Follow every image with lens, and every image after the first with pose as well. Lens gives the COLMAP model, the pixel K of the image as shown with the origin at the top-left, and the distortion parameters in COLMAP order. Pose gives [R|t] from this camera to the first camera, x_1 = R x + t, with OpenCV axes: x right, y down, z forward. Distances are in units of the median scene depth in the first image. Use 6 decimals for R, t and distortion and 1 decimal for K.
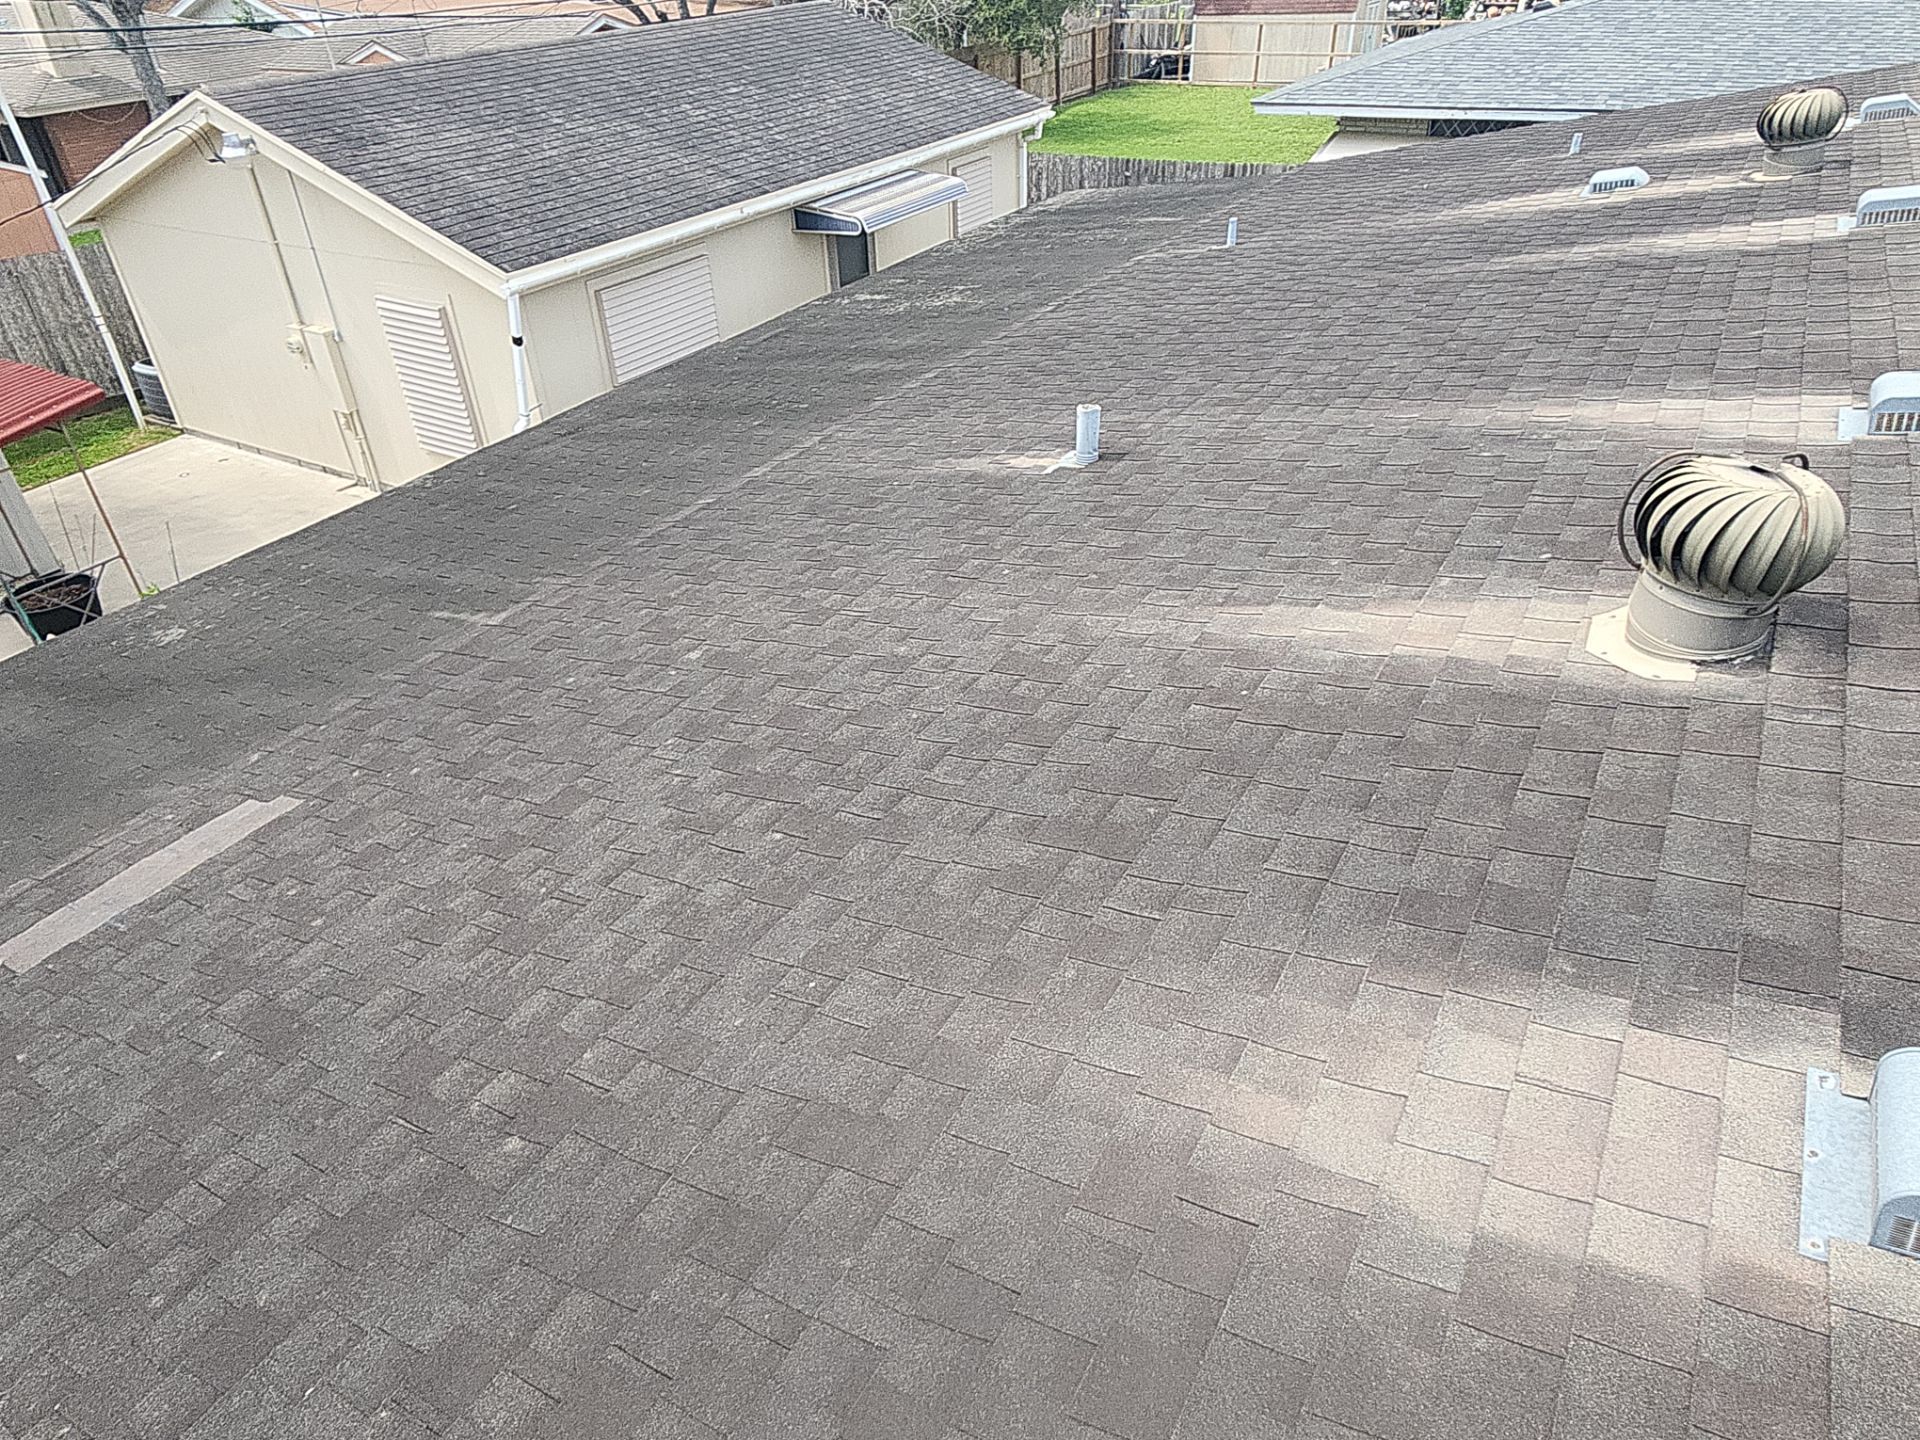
lens RADIAL K [[1215.0, 0, 936.2], [0, 1215.0, 733.1], [0, 0, 1]] dist [0.014914, -0.005630]
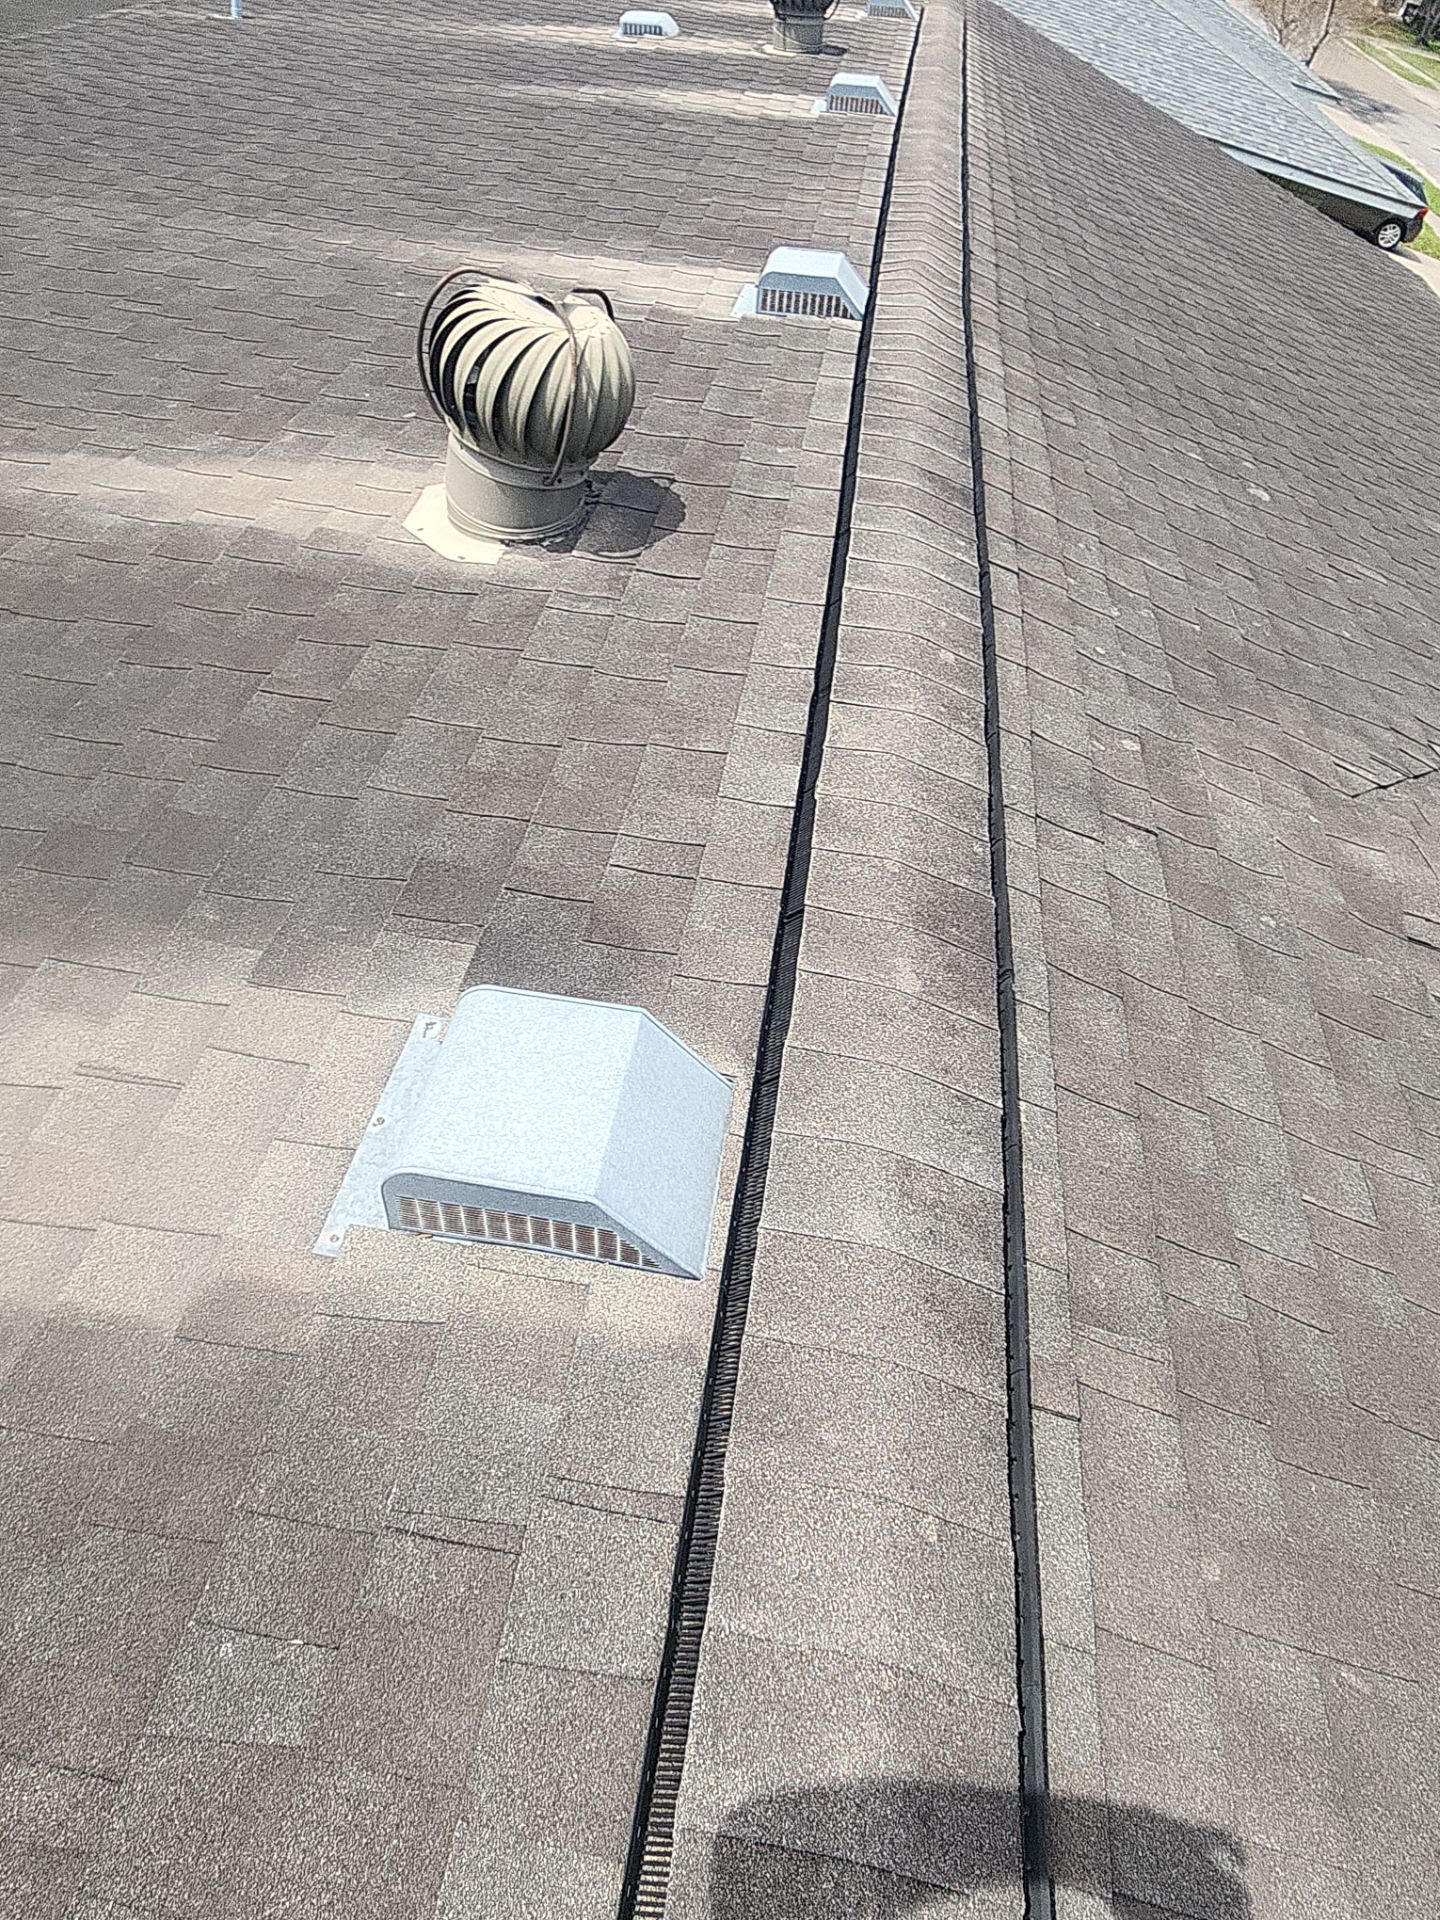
lens RADIAL K [[1215.0, 0, 668.9], [0, 1215.0, 945.4], [0, 0, 1]] dist [0.014914, -0.005630]
pose [[0.892862, -0.109370, 0.436848, 0.194699], [0.000732, 0.970411, 0.241457, 0.008104], [-0.450331, -0.215268, 0.866523, 0.074215]]
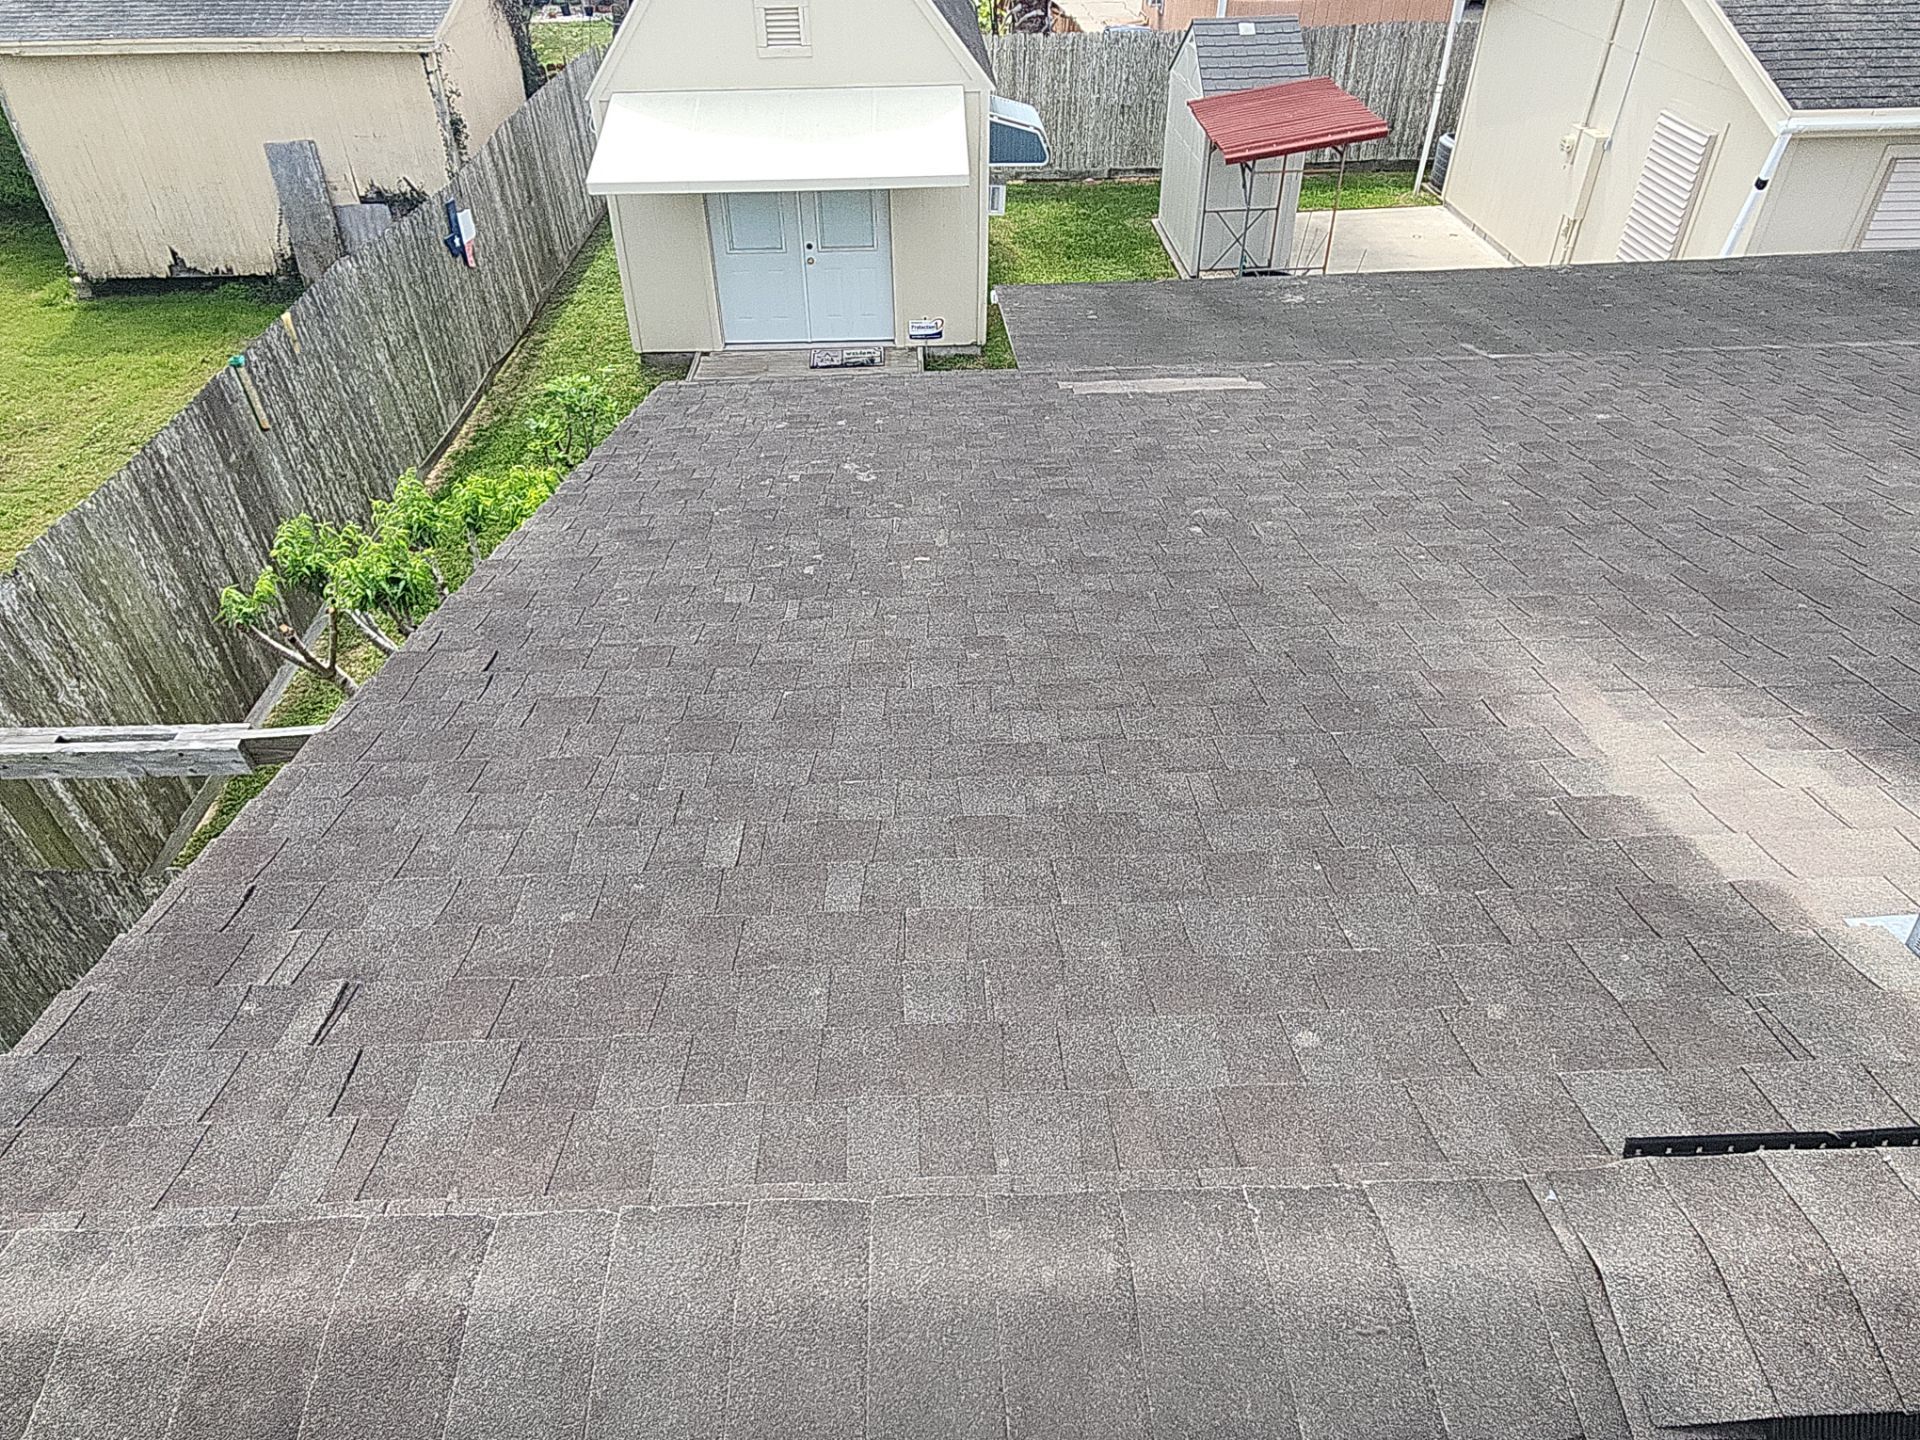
lens RADIAL K [[1215.0, 0, 936.2], [0, 1215.0, 733.1], [0, 0, 1]] dist [0.014914, -0.005630]
pose [[0.548072, 0.544874, -0.634610, 0.303529], [-0.475877, 0.827077, 0.299141, 0.119094], [0.687865, 0.138045, 0.712591, -0.162164]]
